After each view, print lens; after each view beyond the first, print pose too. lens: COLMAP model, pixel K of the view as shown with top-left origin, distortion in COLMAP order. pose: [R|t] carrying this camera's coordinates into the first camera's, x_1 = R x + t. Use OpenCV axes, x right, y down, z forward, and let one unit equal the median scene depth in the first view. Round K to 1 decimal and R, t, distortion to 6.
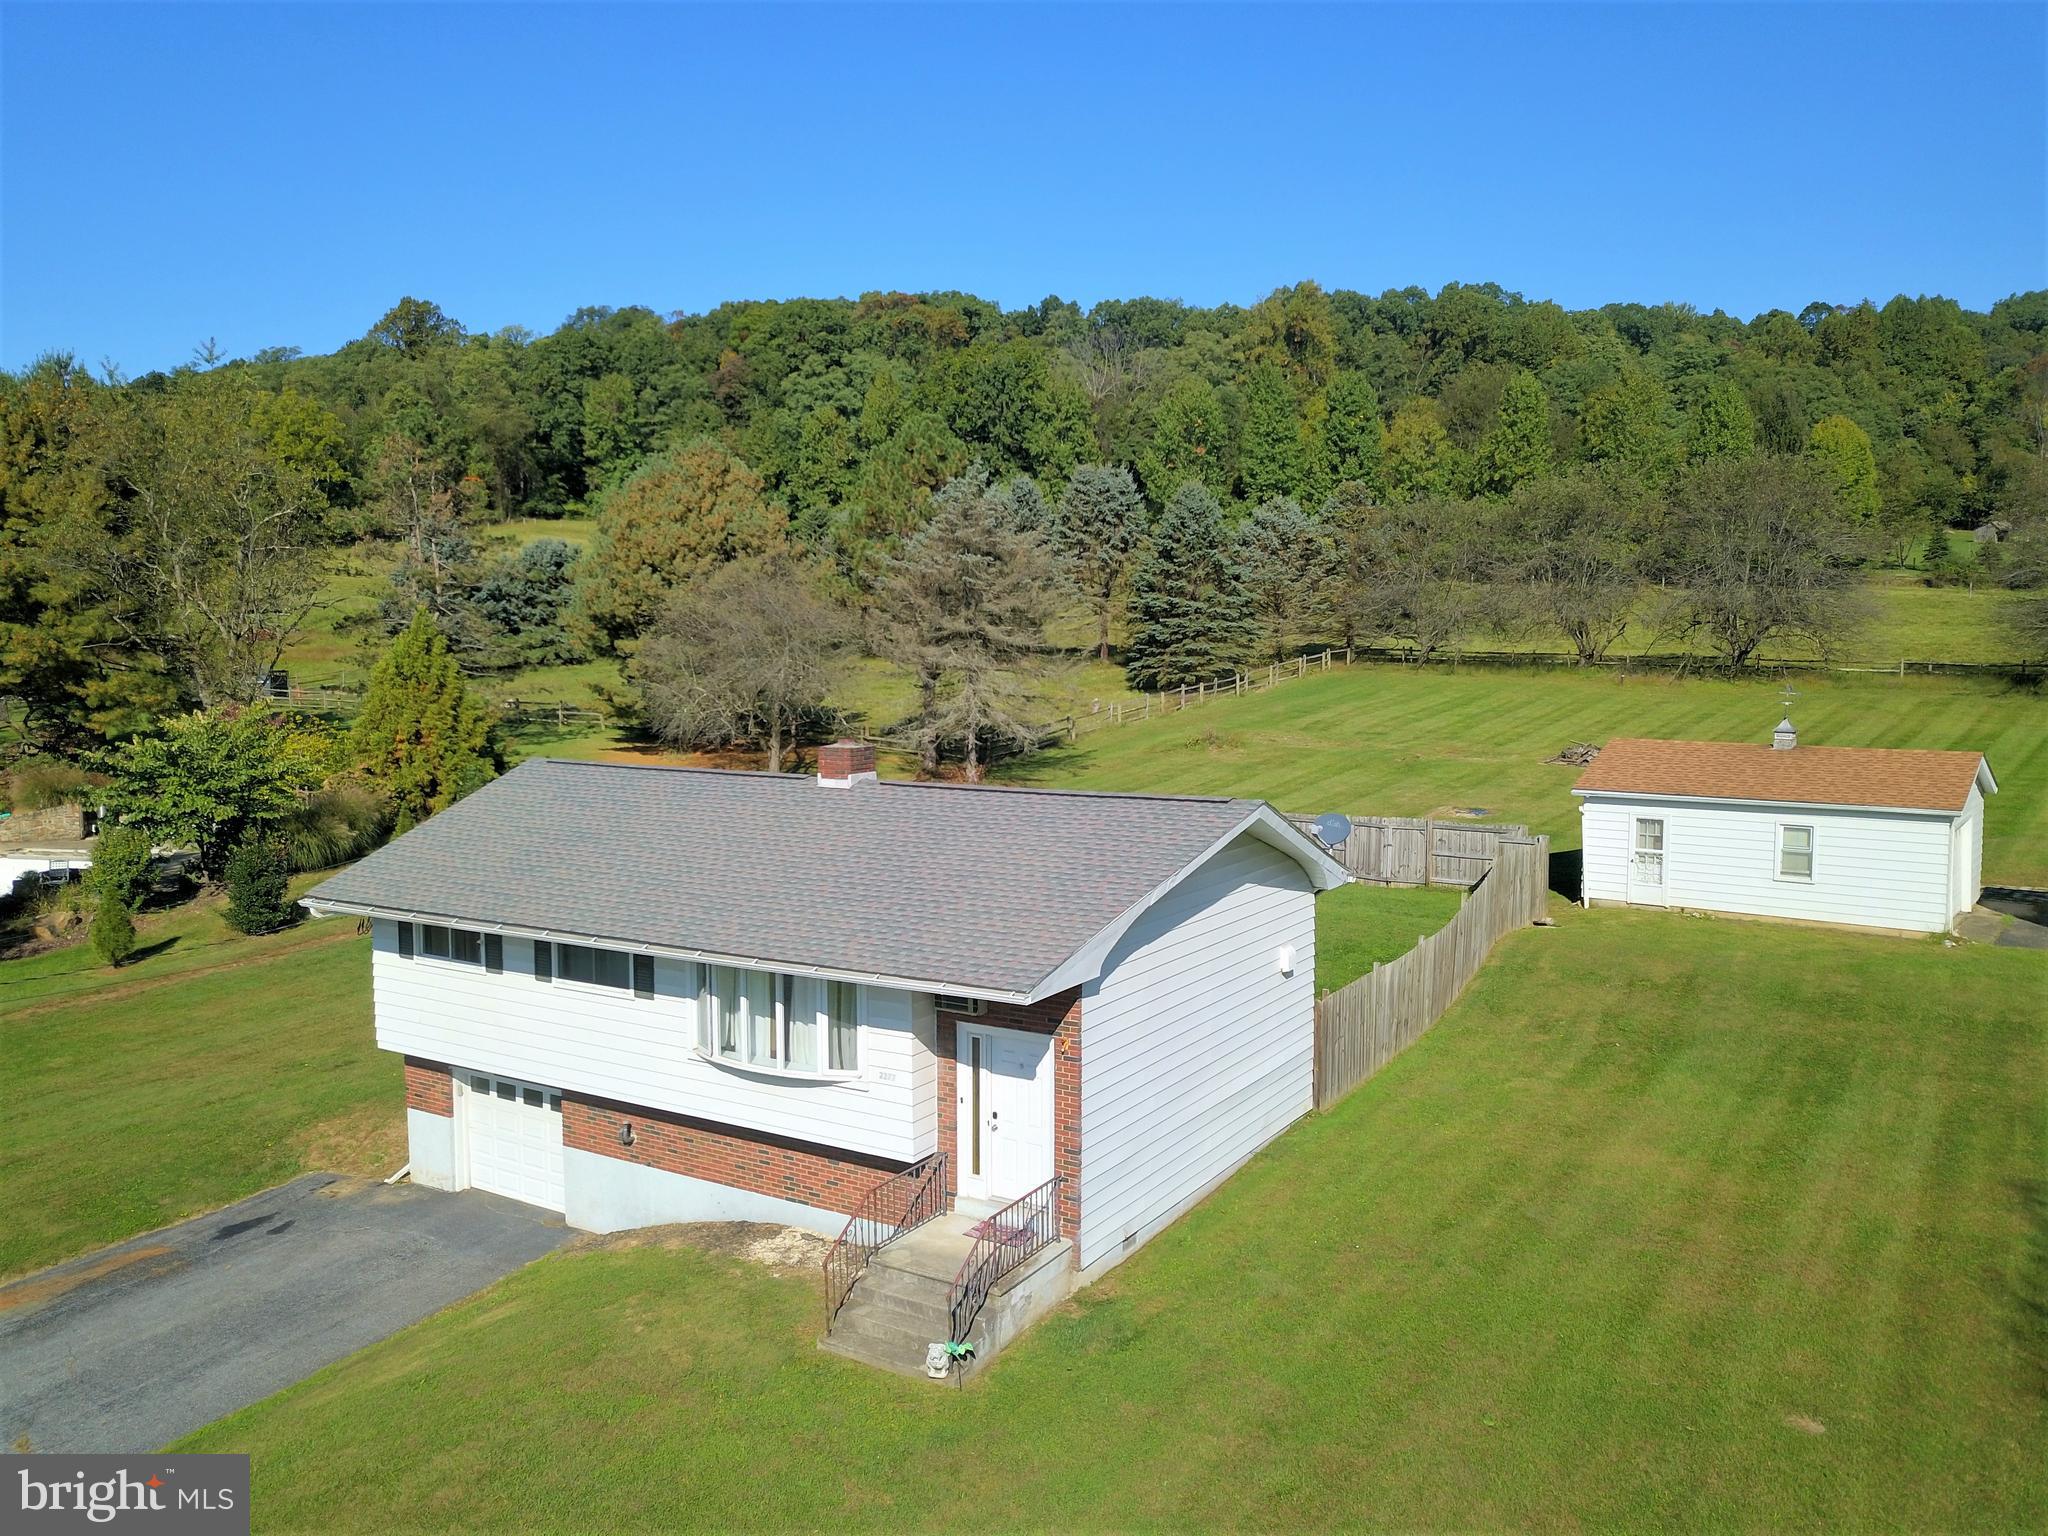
lens RADIAL K [[1558.4, 0, 1027.8], [0, 1558.4, 735.0], [0, 0, 1]] dist [0.012964, -0.009907]
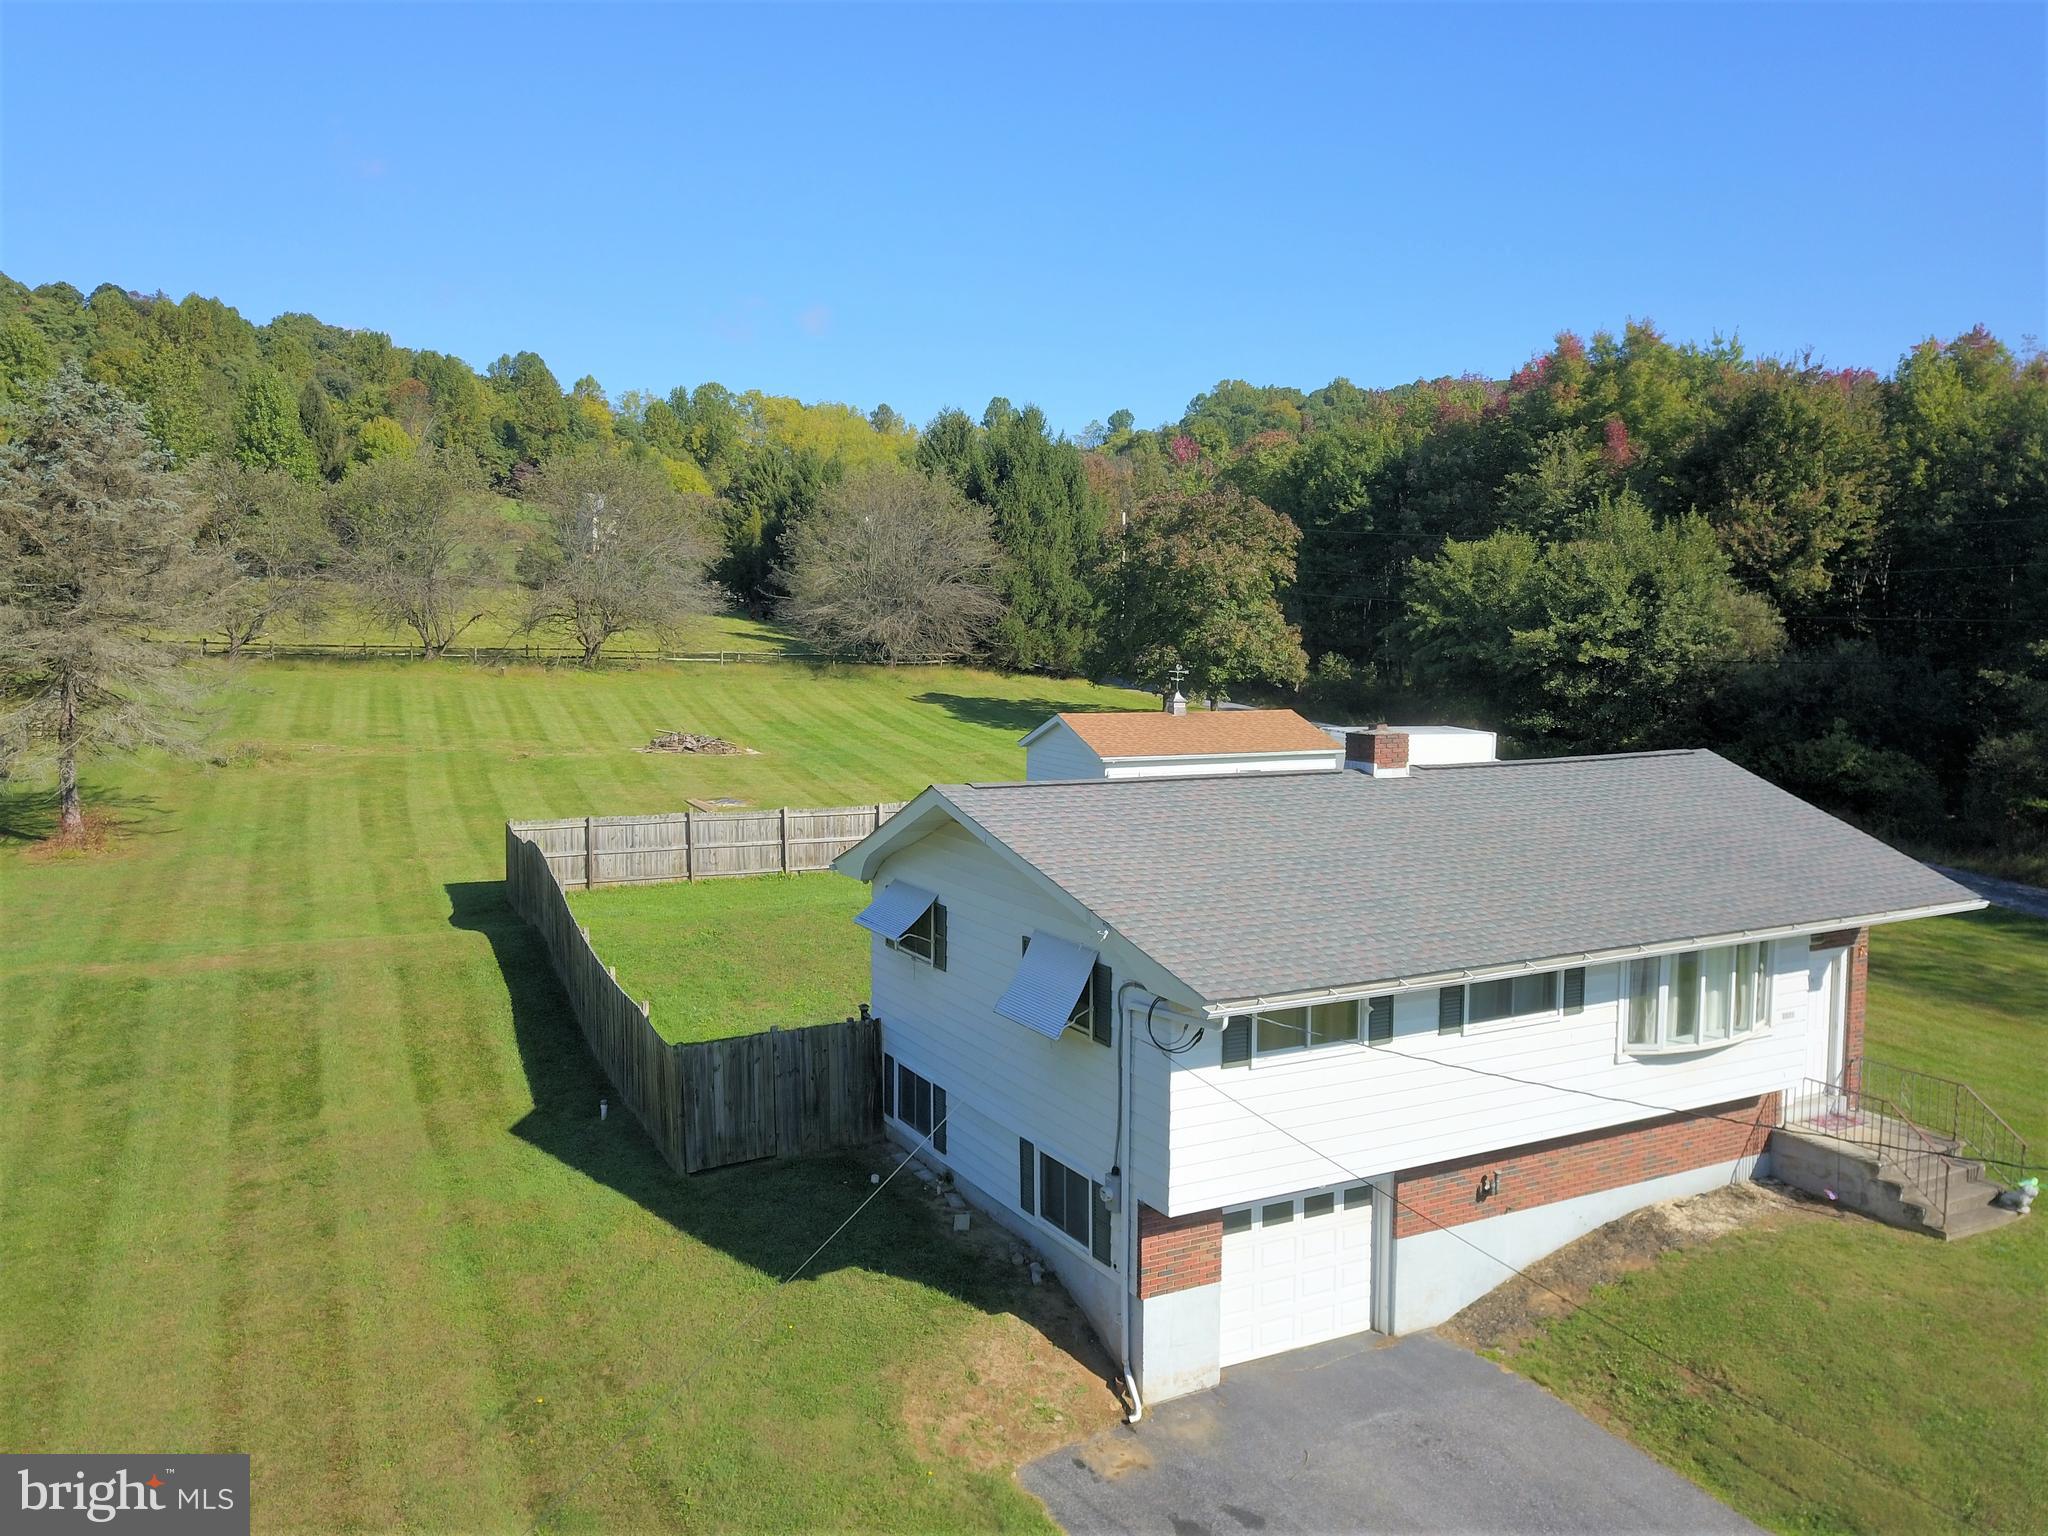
lens RADIAL K [[1558.4, 0, 1029.6], [0, 1558.4, 761.8], [0, 0, 1]] dist [0.012964, -0.009907]
pose [[0.498390, -0.069009, 0.864202, -0.689936], [0.053421, 0.997377, 0.048836, -0.021740], [-0.865306, 0.021827, 0.500769, 0.484062]]
